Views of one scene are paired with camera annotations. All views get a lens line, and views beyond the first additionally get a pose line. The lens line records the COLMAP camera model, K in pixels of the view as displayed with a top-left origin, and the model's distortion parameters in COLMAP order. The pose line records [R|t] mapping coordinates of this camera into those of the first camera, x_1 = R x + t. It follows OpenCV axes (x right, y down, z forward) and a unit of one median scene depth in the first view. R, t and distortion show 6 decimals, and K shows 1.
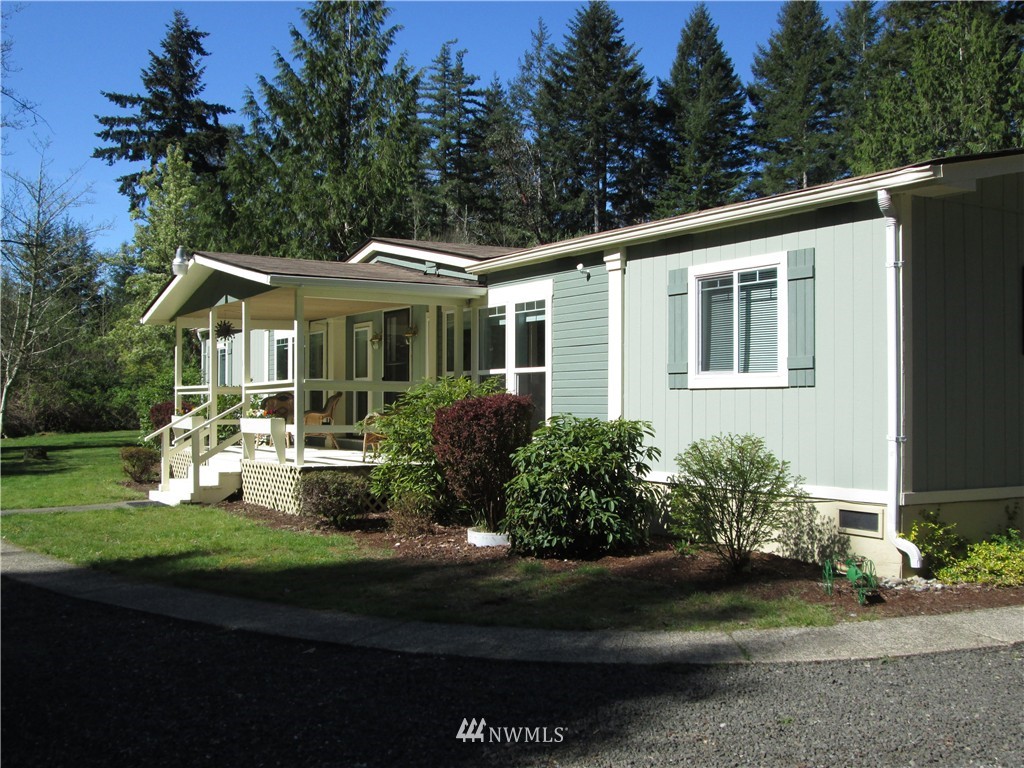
lens RADIAL K [[1147.9, 0, 511.1], [0, 1147.9, 384.2], [0, 0, 1]] dist [-0.013978, 0.000000]
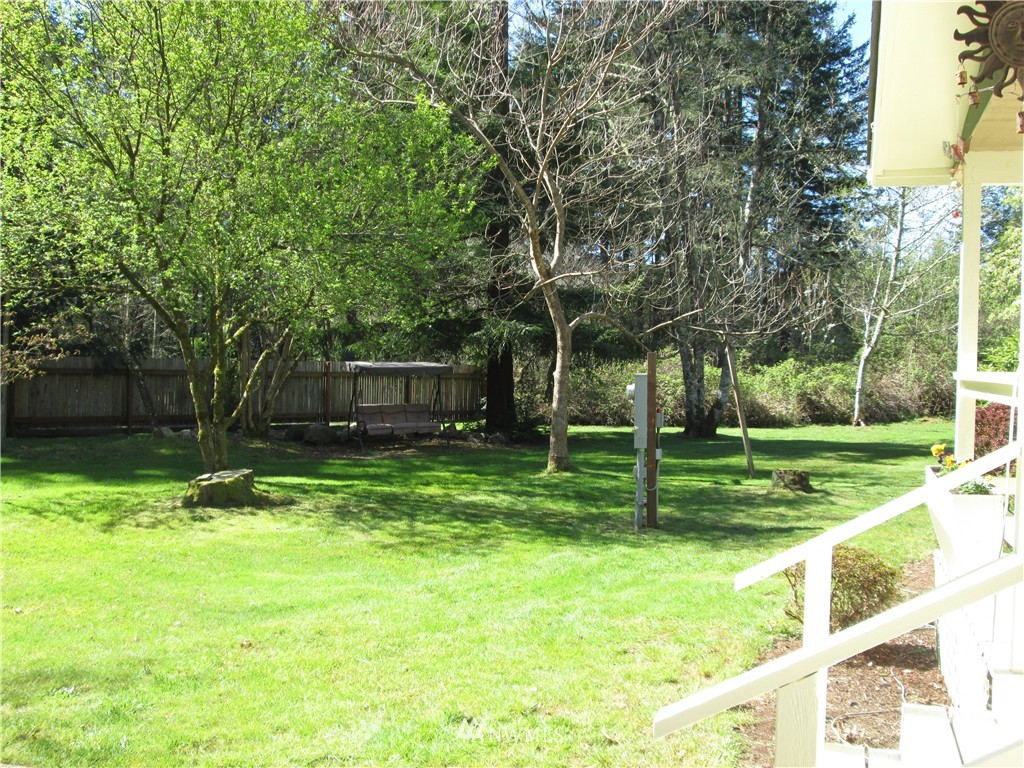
lens RADIAL K [[1147.9, 0, 511.8], [0, 1147.9, 383.3], [0, 0, 1]] dist [-0.013978, 0.000000]
pose [[0.703885, 0.031793, -0.709602, -0.060164], [-0.013899, 0.999423, 0.030991, -0.000936], [0.710177, -0.011951, 0.703921, 0.263575]]
